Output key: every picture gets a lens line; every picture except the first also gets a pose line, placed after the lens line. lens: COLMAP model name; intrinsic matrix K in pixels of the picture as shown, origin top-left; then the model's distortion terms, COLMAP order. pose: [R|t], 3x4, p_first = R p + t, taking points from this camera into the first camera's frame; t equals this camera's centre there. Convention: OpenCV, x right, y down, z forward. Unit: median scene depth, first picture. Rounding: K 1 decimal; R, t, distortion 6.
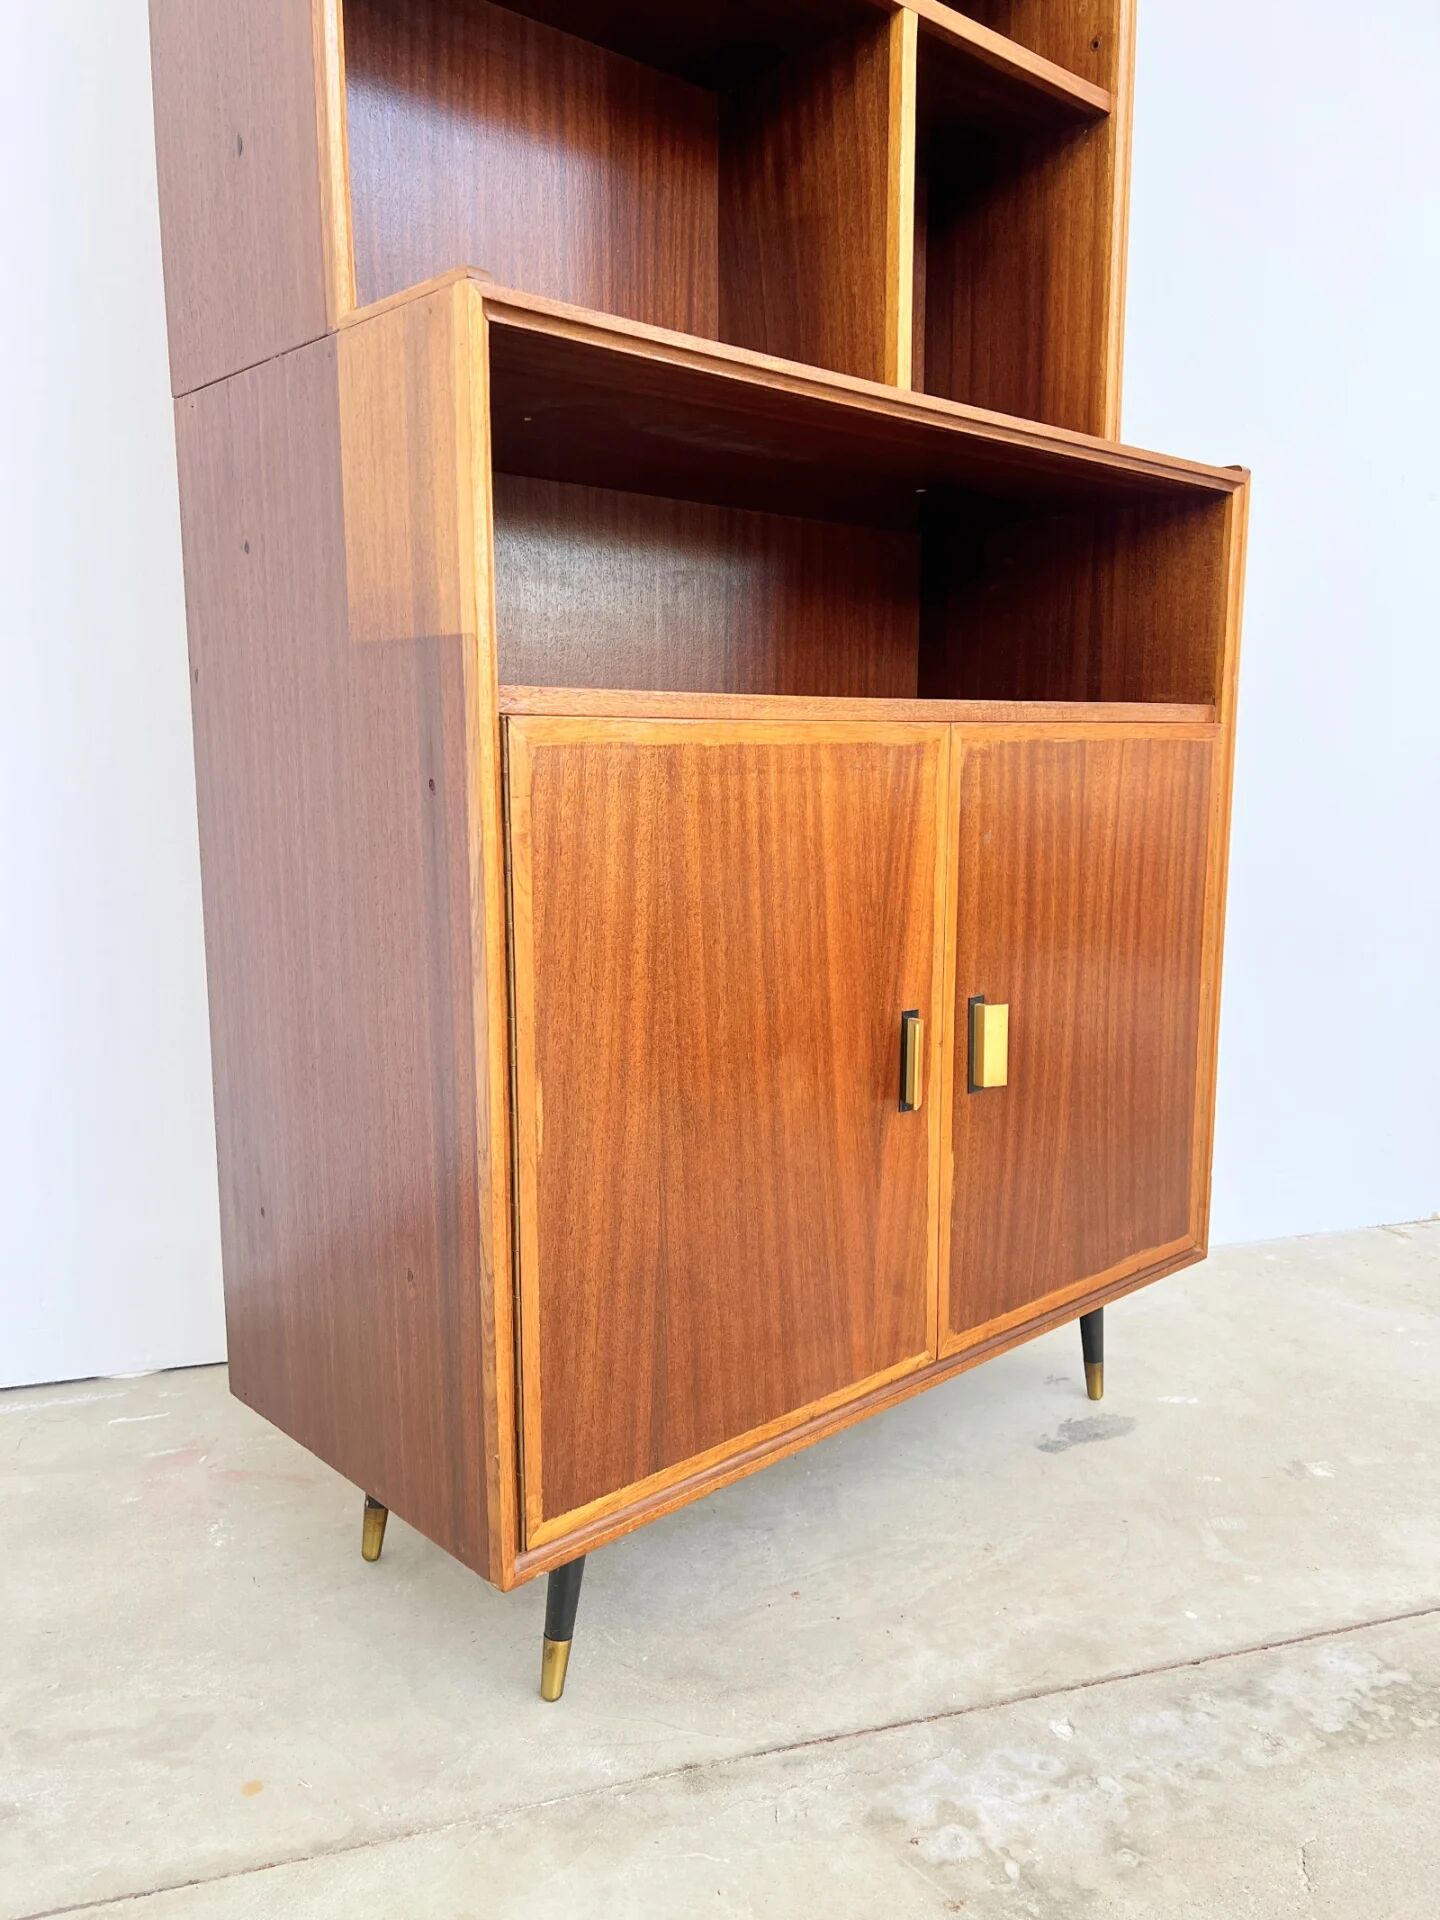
lens RADIAL K [[1459.7, 0, 721.5], [0, 1459.7, 968.4], [0, 0, 1]] dist [0.047681, -0.056843]
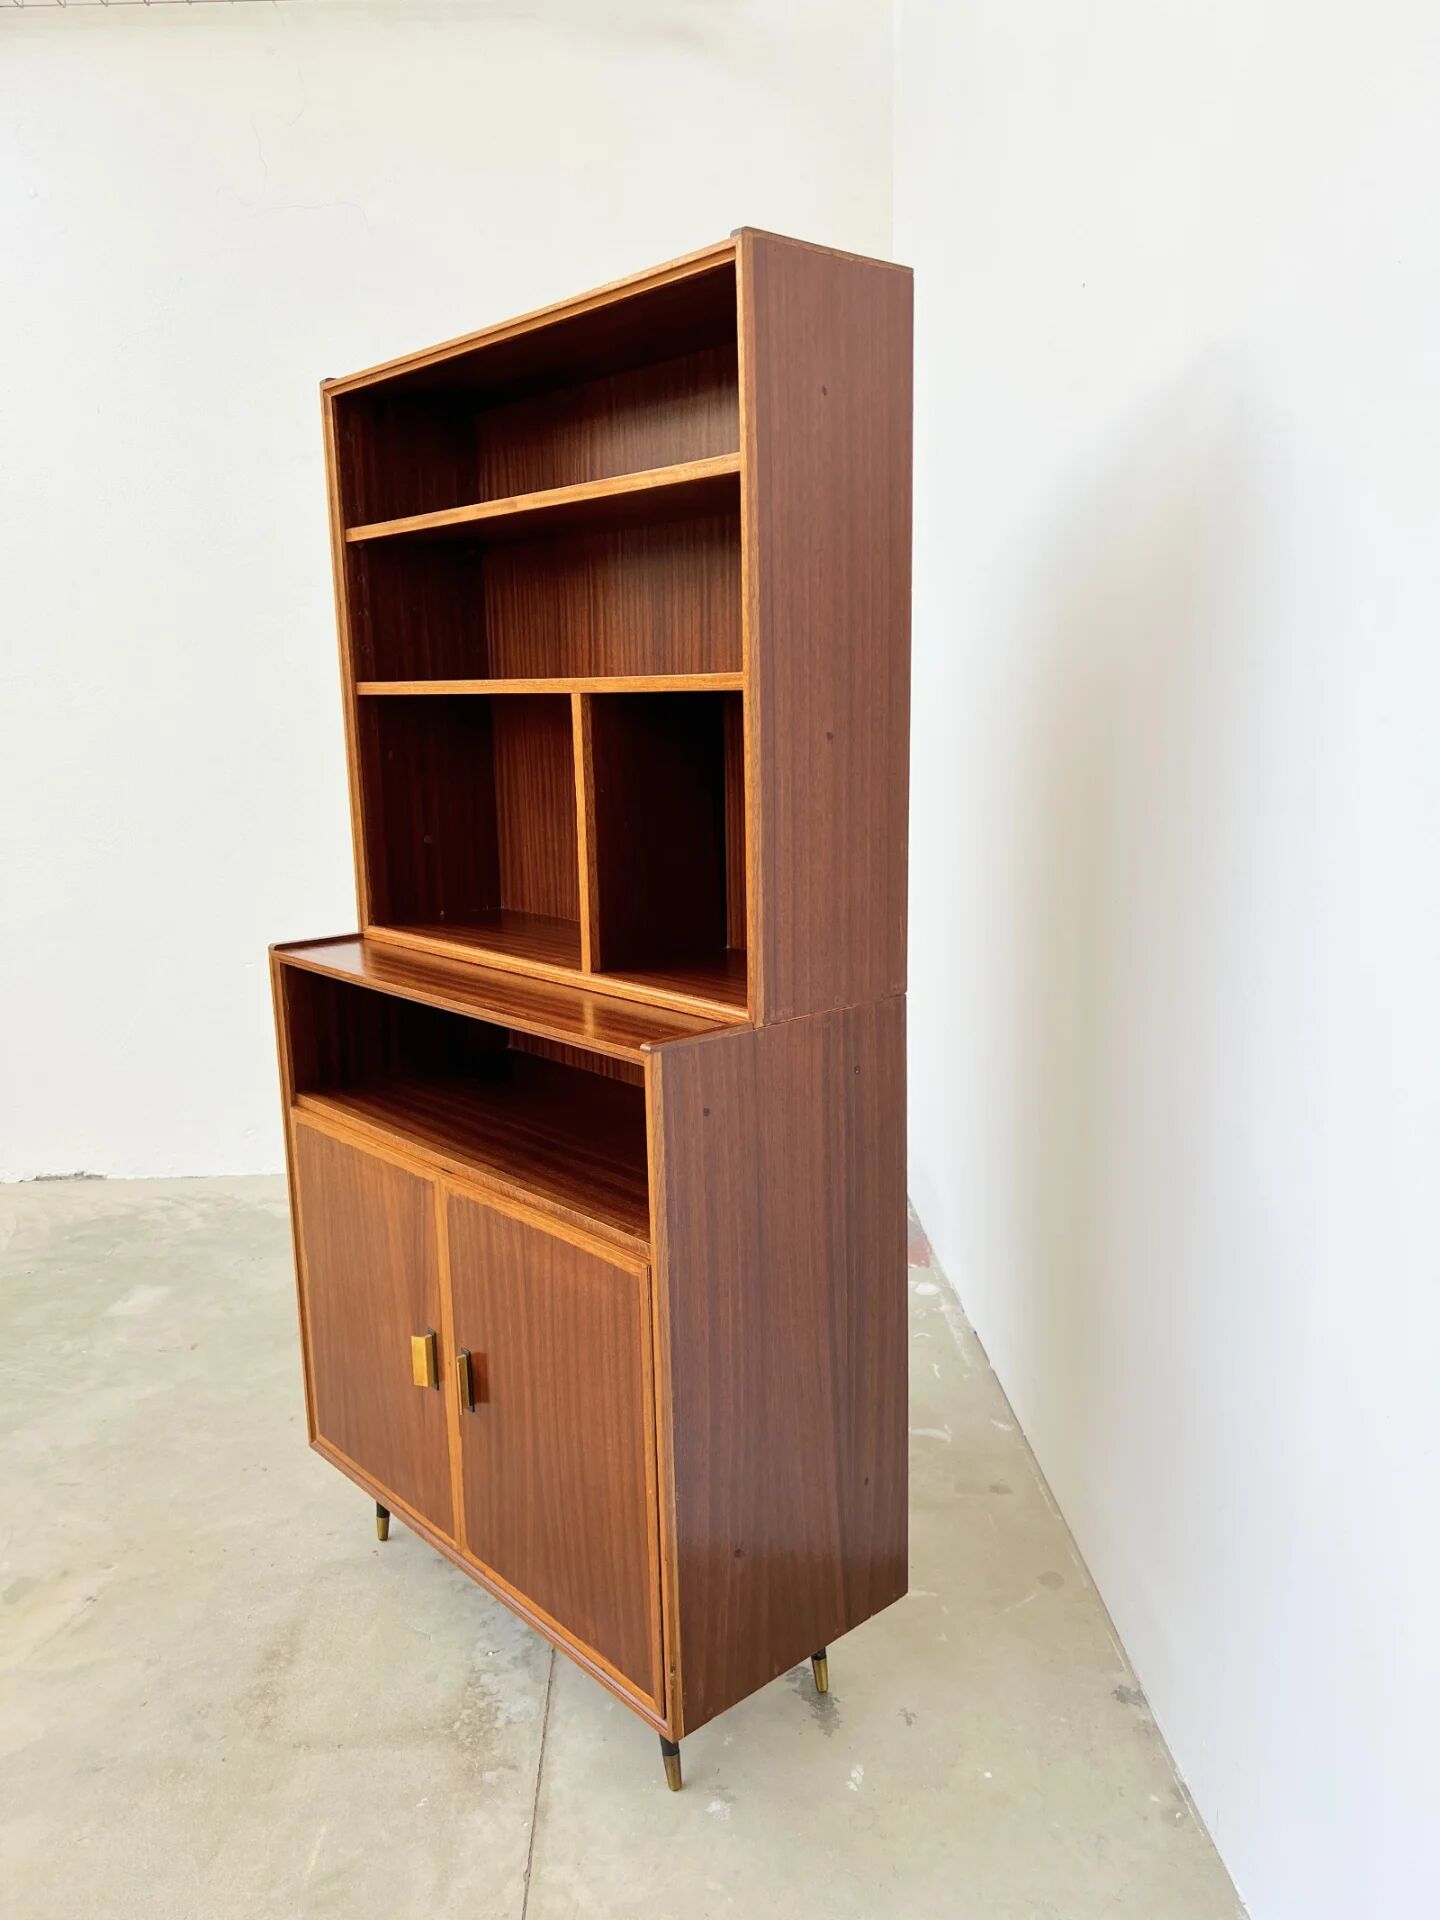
lens RADIAL K [[1459.7, 0, 703.5], [0, 1459.7, 961.2], [0, 0, 1]] dist [0.047681, -0.056843]
pose [[-0.284447, 0.192535, -0.939159, 1.901714], [-0.124439, 0.963923, 0.235301, -0.841002], [0.950581, 0.183799, -0.250227, 1.546015]]
